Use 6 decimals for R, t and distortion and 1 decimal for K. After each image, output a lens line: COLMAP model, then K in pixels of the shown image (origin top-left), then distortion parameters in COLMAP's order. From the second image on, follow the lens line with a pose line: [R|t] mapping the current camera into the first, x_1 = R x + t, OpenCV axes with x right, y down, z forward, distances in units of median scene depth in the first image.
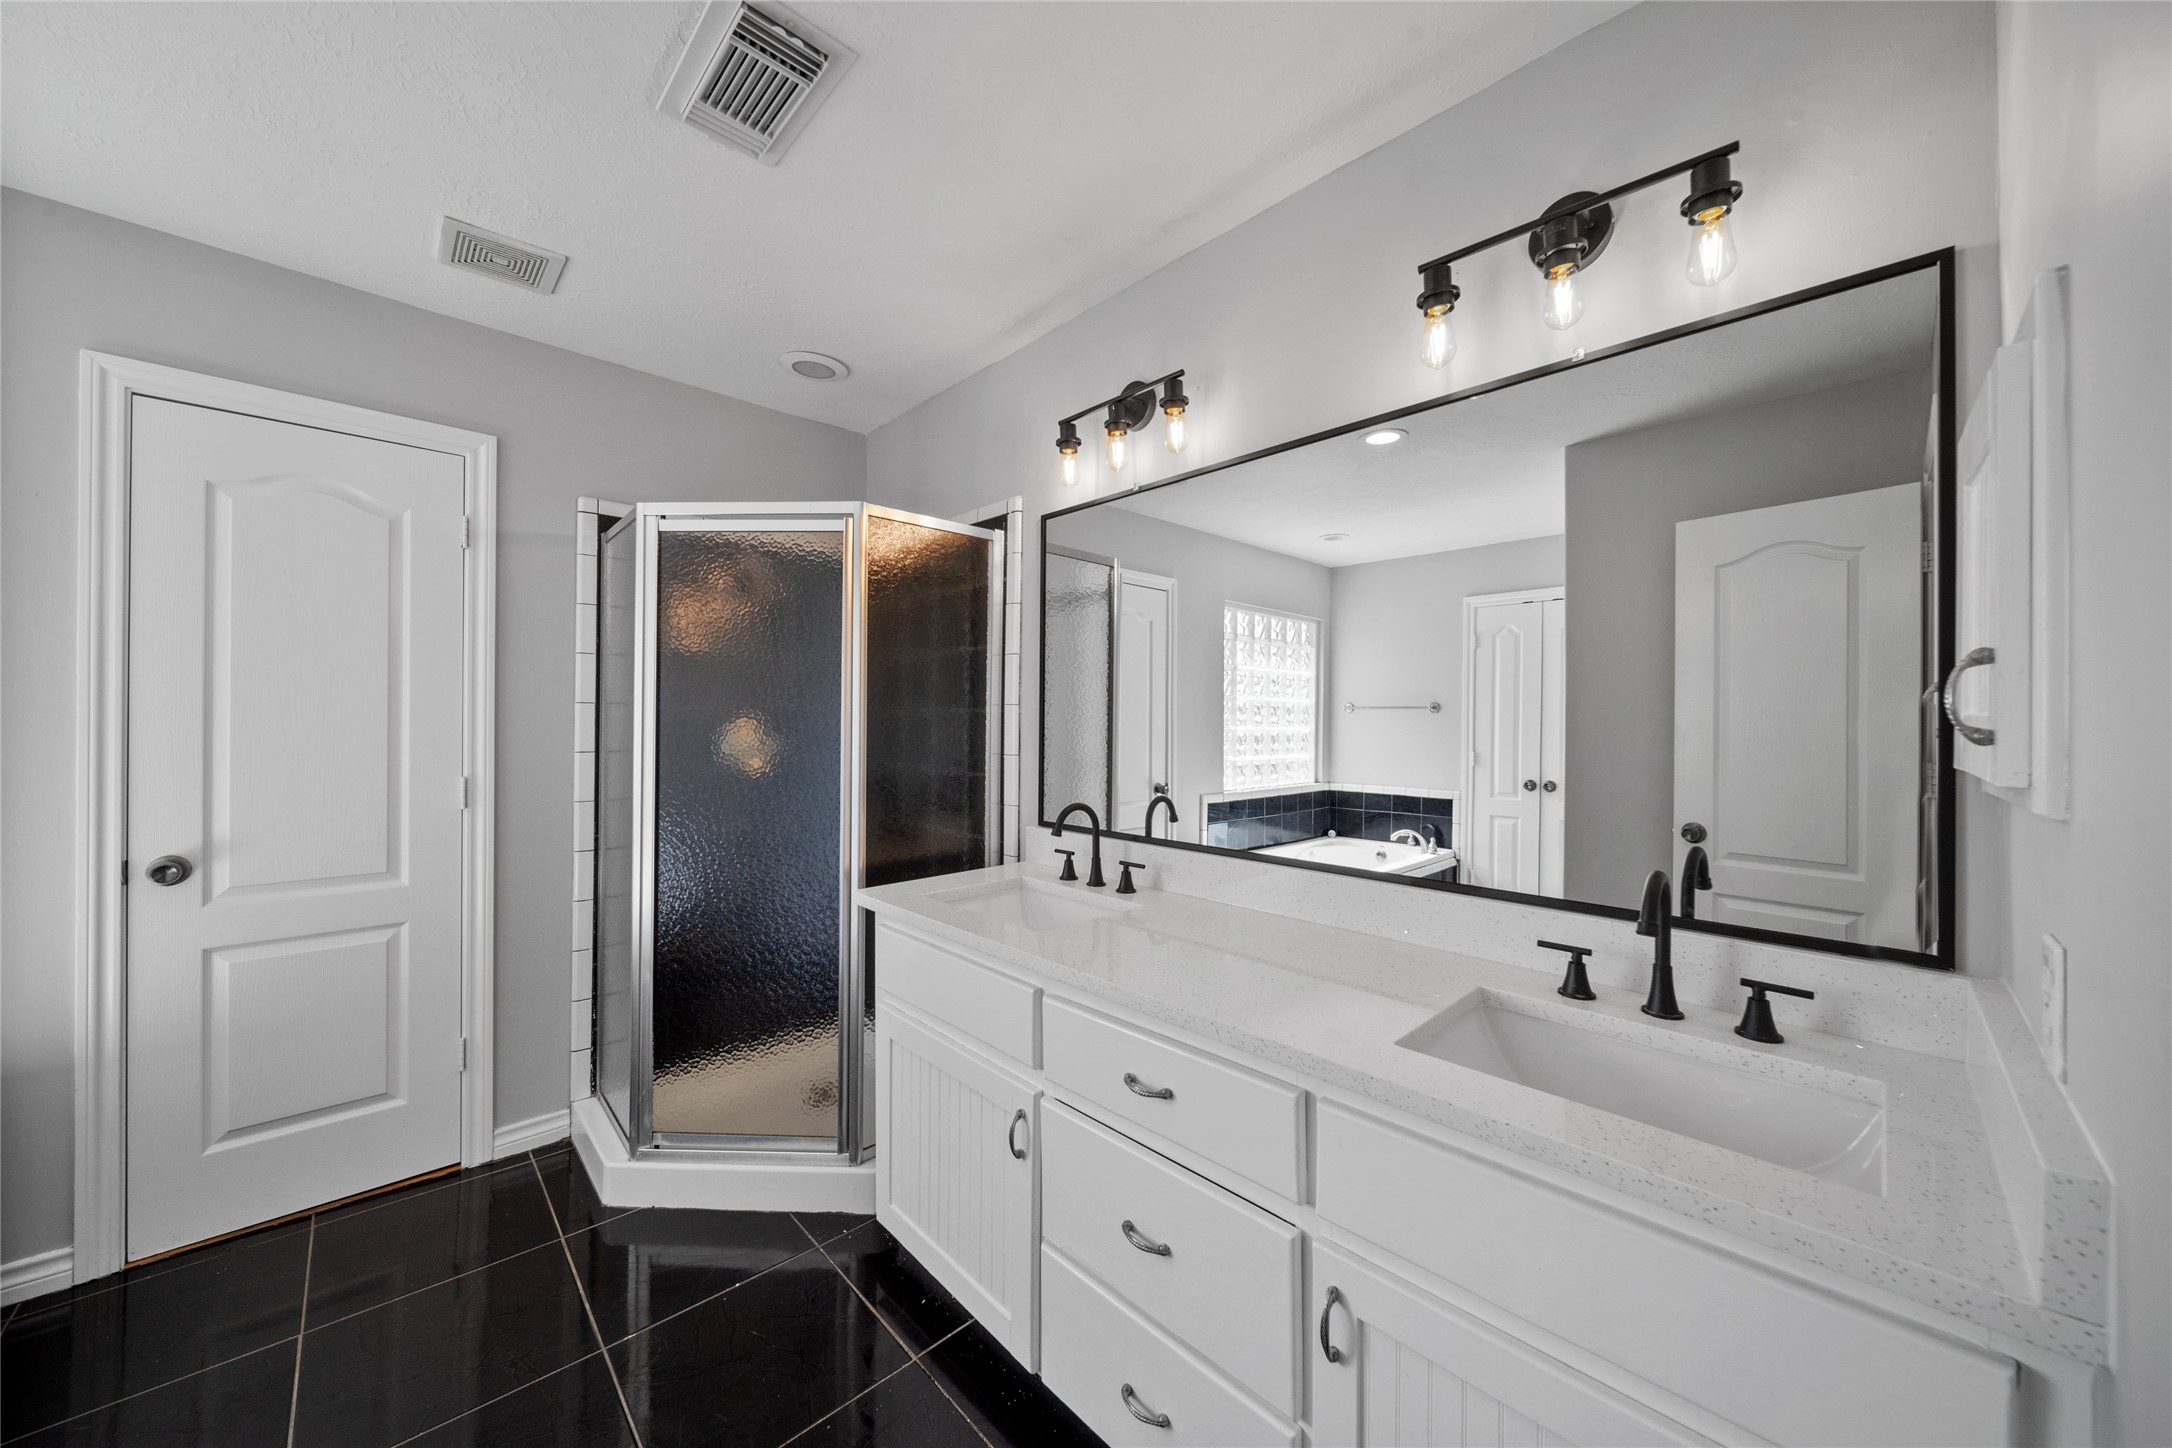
lens RADIAL K [[763.0, 0, 1089.1], [0, 763.0, 720.6], [0, 0, 1]] dist [-0.002442, -0.001061]
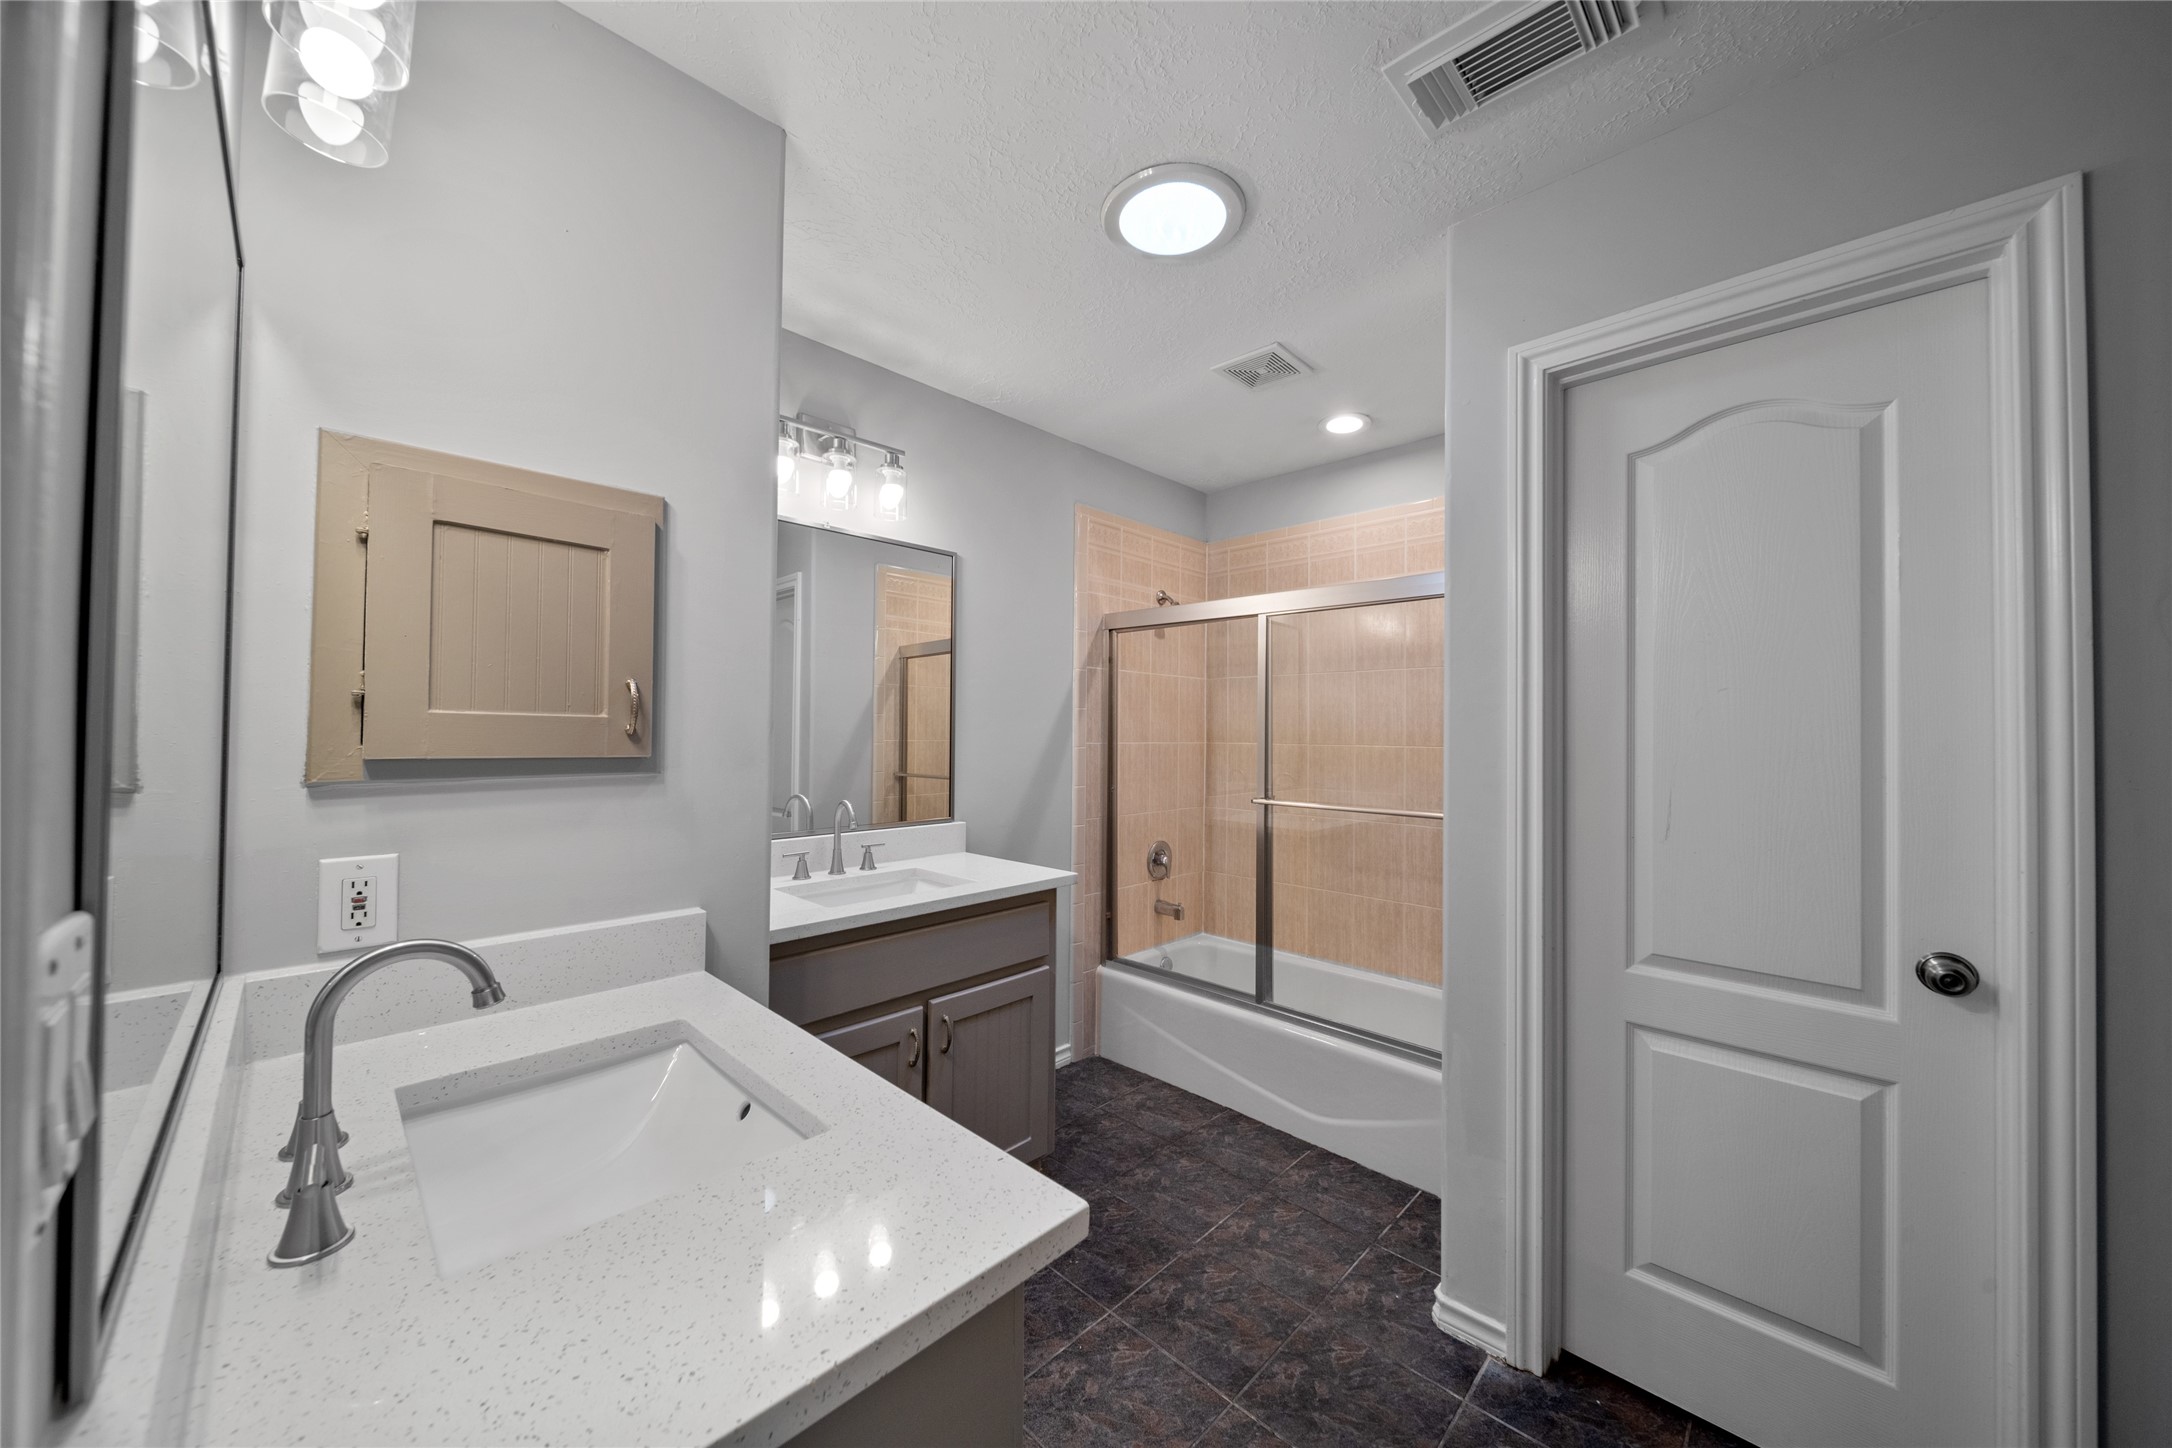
lens RADIAL K [[763.0, 0, 1089.5], [0, 763.0, 724.8], [0, 0, 1]] dist [-0.002442, -0.001061]
pose [[0.022303, -0.015402, -0.999633, -0.309756], [-0.004595, 0.999869, -0.015508, -0.003485], [0.999741, 0.004939, 0.022229, 0.349570]]
